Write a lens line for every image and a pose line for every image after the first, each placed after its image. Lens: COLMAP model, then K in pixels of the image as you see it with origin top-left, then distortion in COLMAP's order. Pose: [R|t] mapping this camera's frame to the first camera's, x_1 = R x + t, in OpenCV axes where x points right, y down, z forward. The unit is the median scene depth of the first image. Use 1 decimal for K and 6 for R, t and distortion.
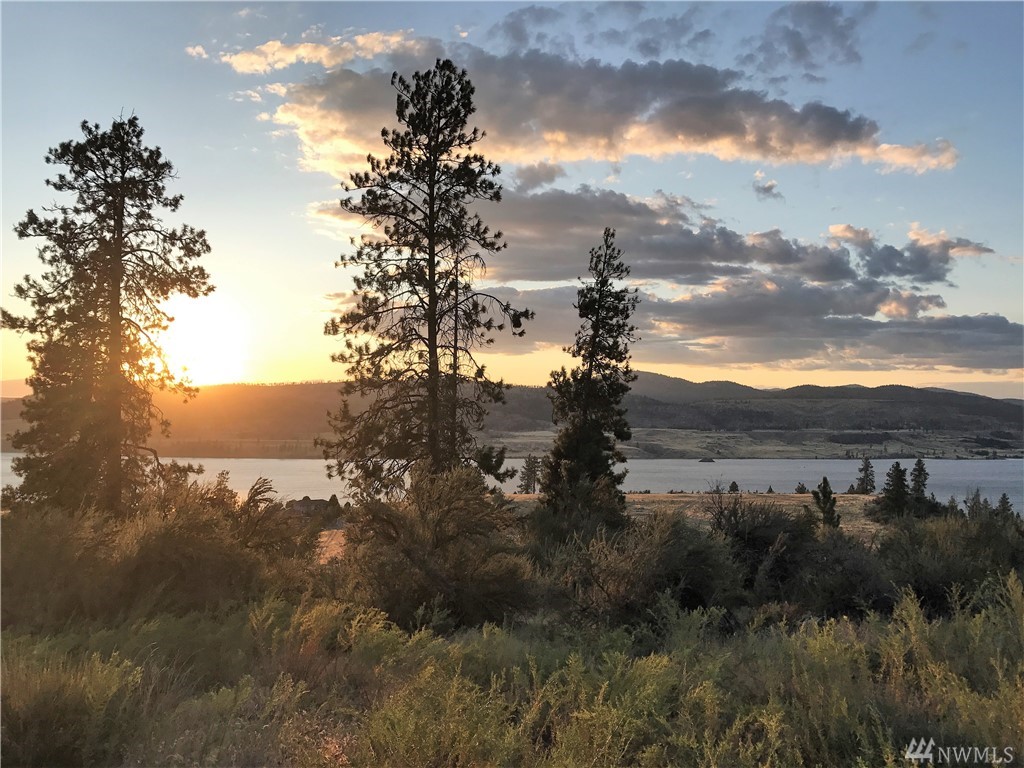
lens RADIAL K [[831.9, 0, 512.1], [0, 831.9, 377.8], [0, 0, 1]] dist [0.043307, -0.044791]
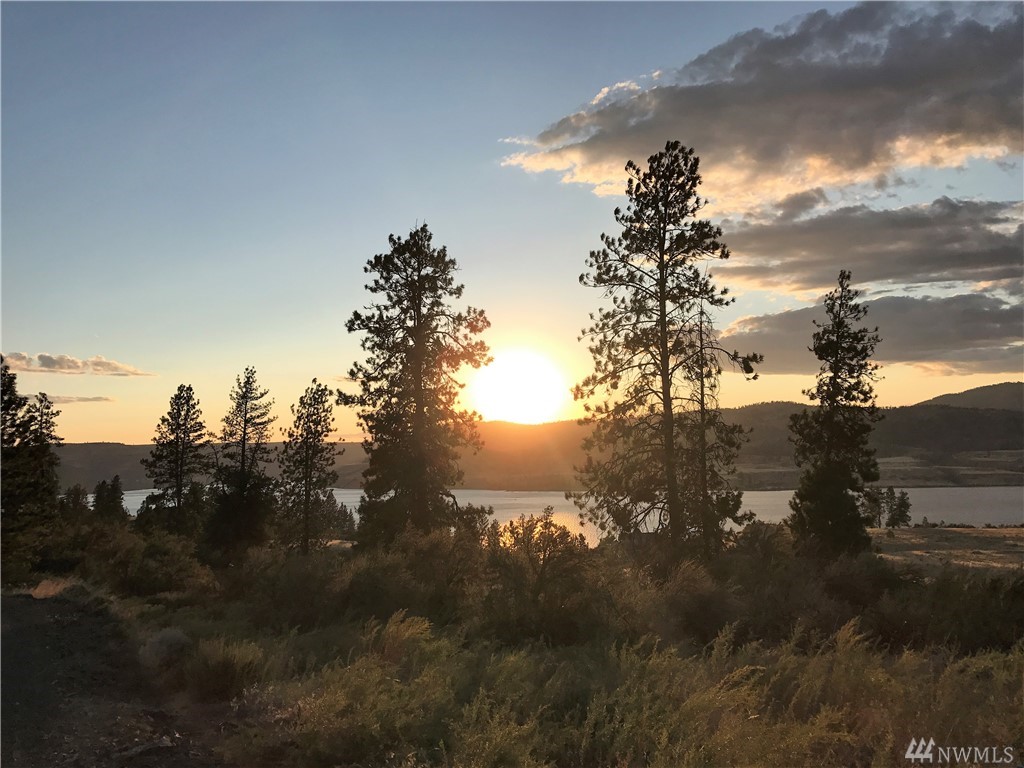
lens RADIAL K [[831.9, 0, 504.3], [0, 831.9, 383.2], [0, 0, 1]] dist [0.043307, -0.044791]
pose [[0.920808, -0.065718, -0.384440, 0.118811], [0.053976, 0.997689, -0.041266, -0.023358], [0.386263, 0.017247, 0.922227, -0.087092]]
